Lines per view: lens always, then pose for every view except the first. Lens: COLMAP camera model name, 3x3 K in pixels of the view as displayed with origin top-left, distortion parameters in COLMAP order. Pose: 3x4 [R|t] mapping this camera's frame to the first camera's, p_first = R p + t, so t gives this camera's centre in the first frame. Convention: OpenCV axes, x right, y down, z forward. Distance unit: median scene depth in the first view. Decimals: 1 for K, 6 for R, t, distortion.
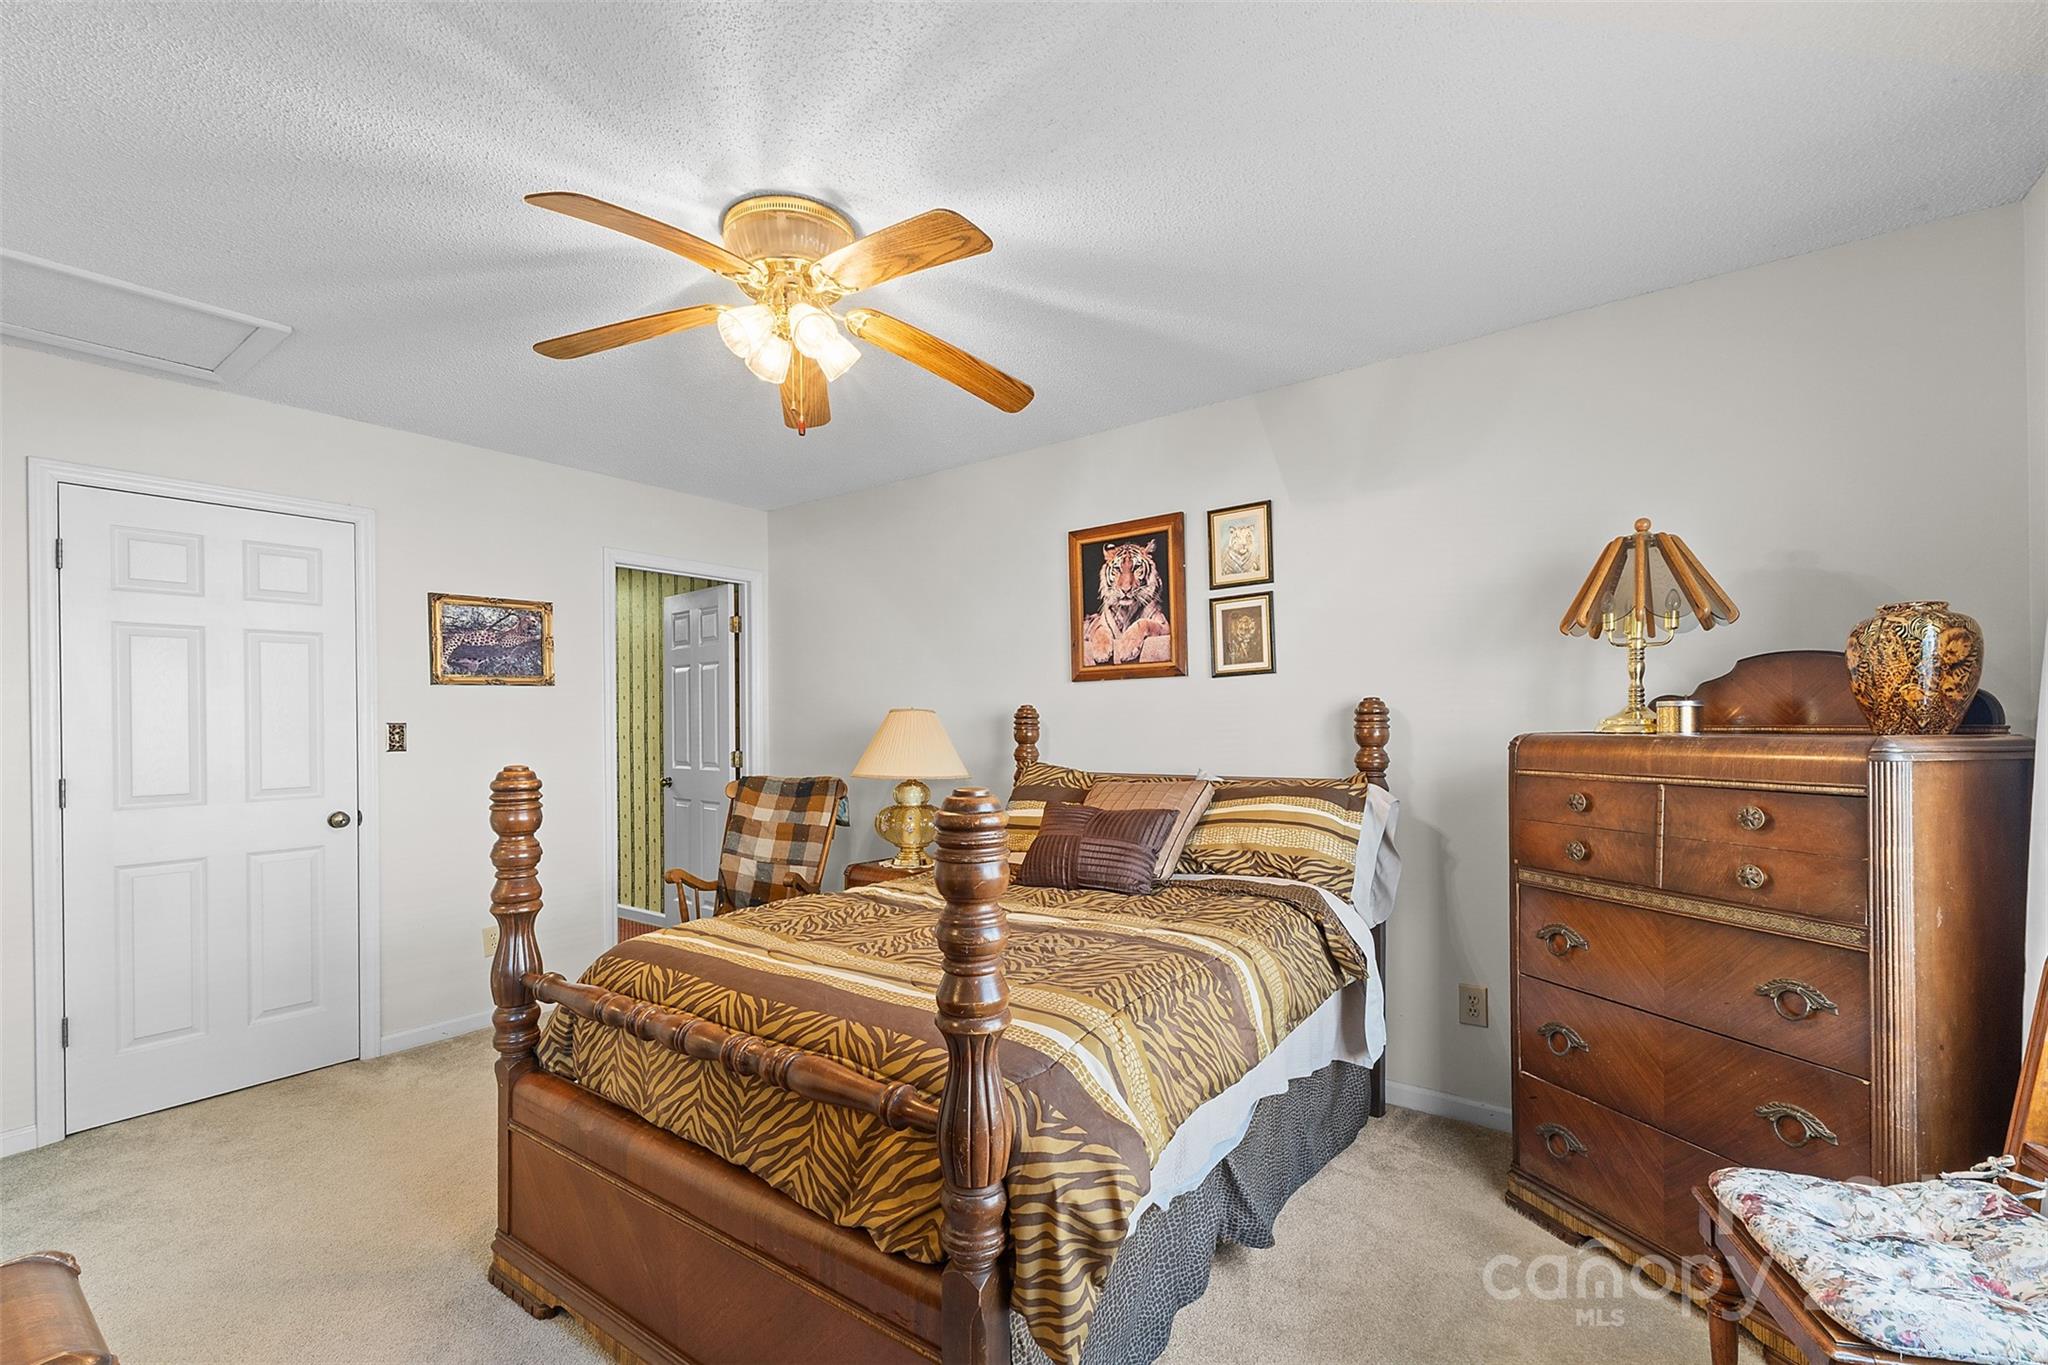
lens RADIAL K [[902.9, 0, 1036.6], [0, 902.9, 702.4], [0, 0, 1]] dist [0.012913, -0.000267]
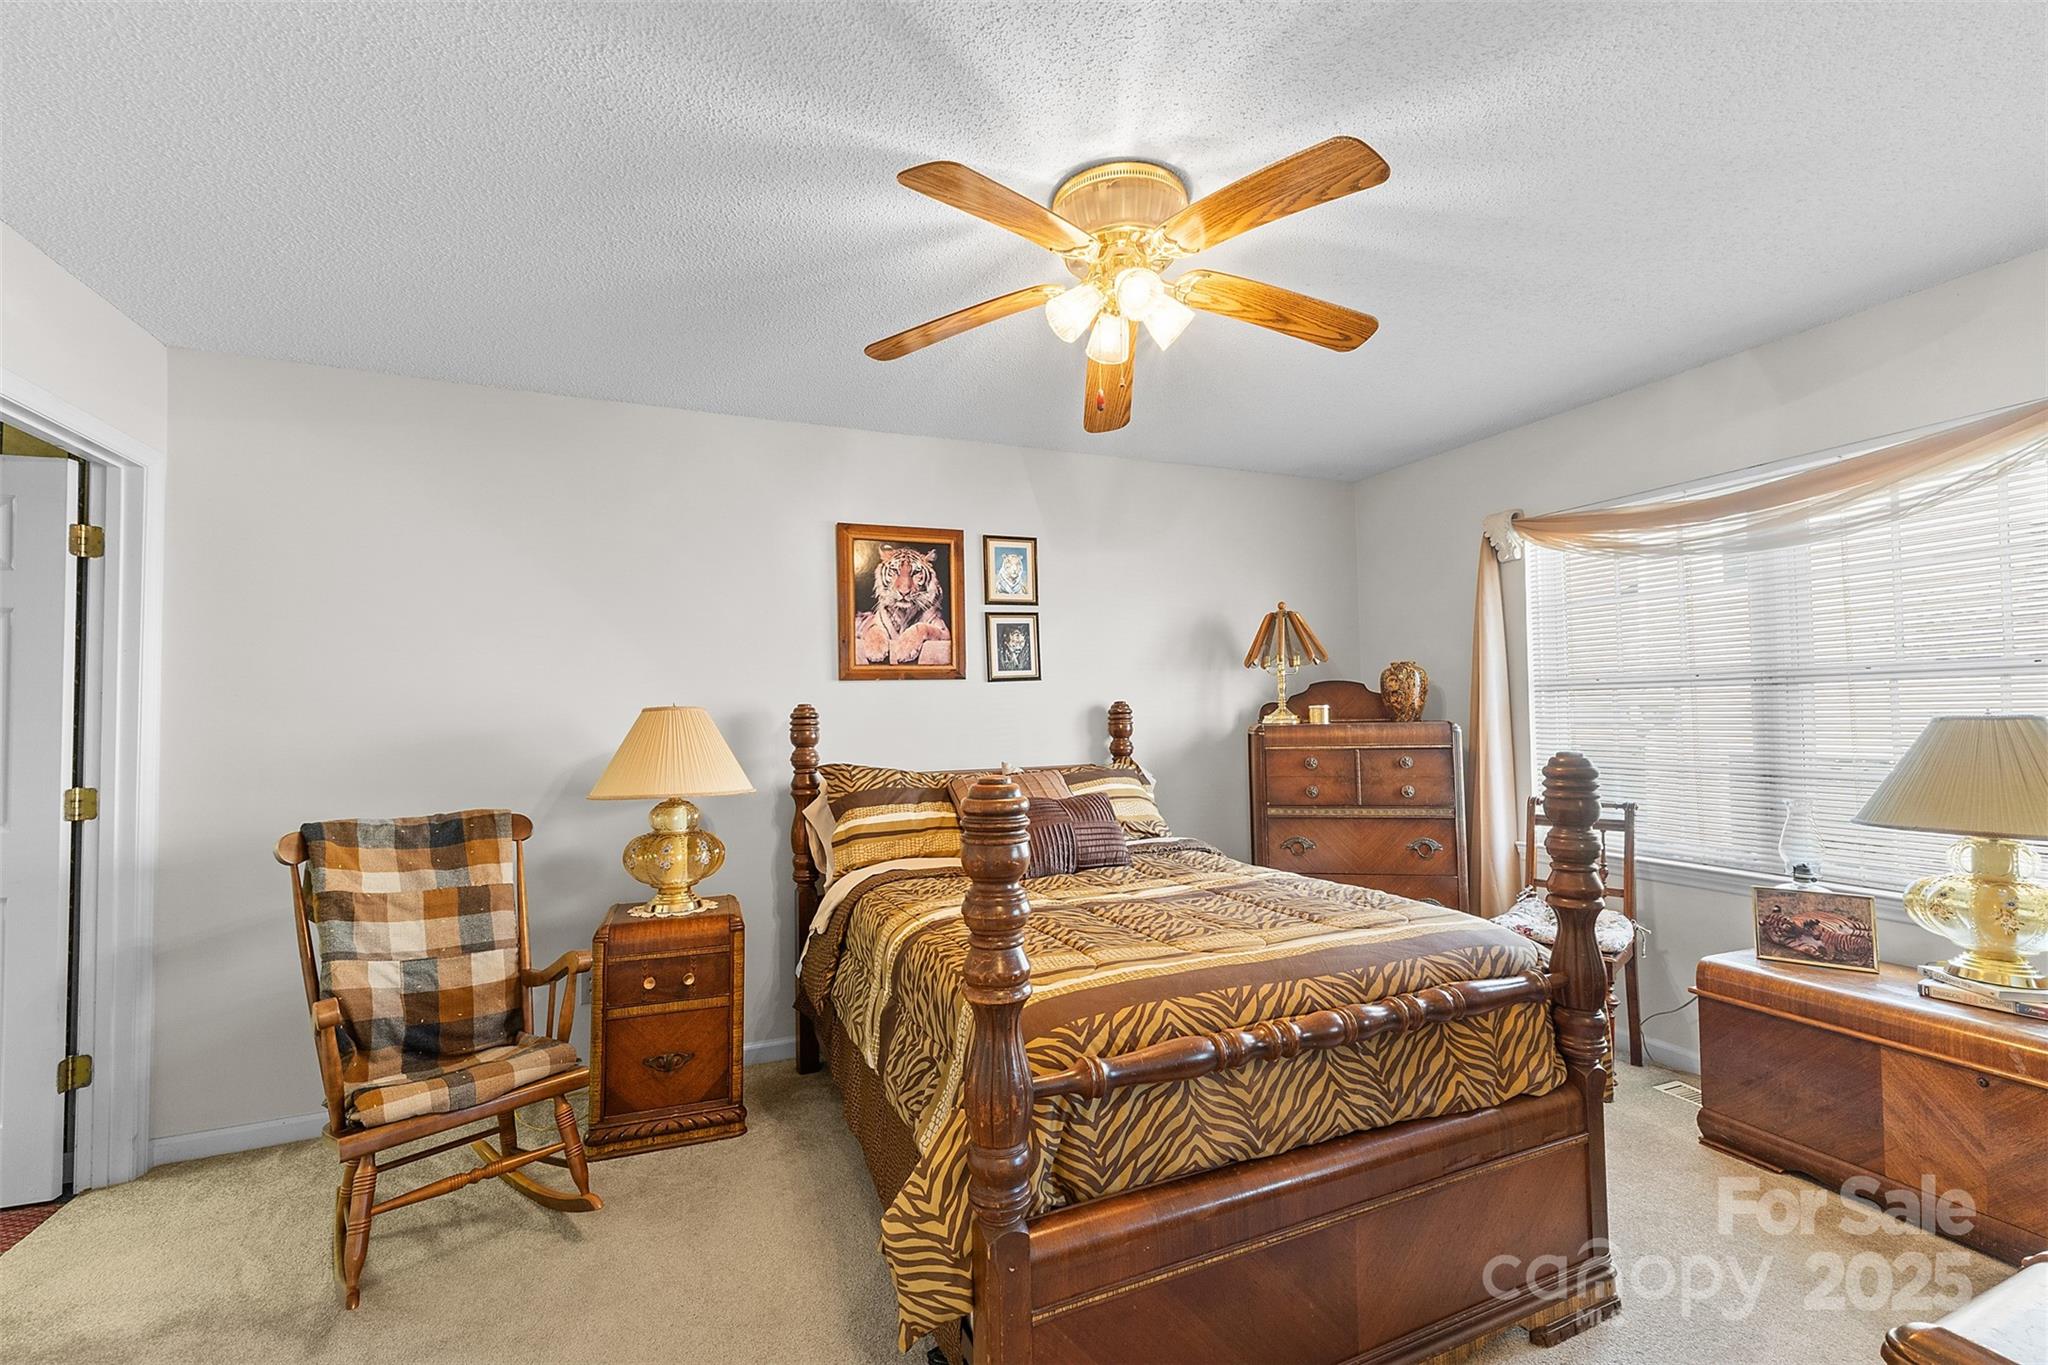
lens RADIAL K [[854.8, 0, 1030.4], [0, 854.8, 679.2], [0, 0, 1]] dist [0.011344, 0.000186]
pose [[0.495965, 0.041517, 0.867350, -0.686770], [-0.004975, 0.998976, -0.044973, 0.016741], [-0.868328, 0.017990, 0.495663, 0.410190]]
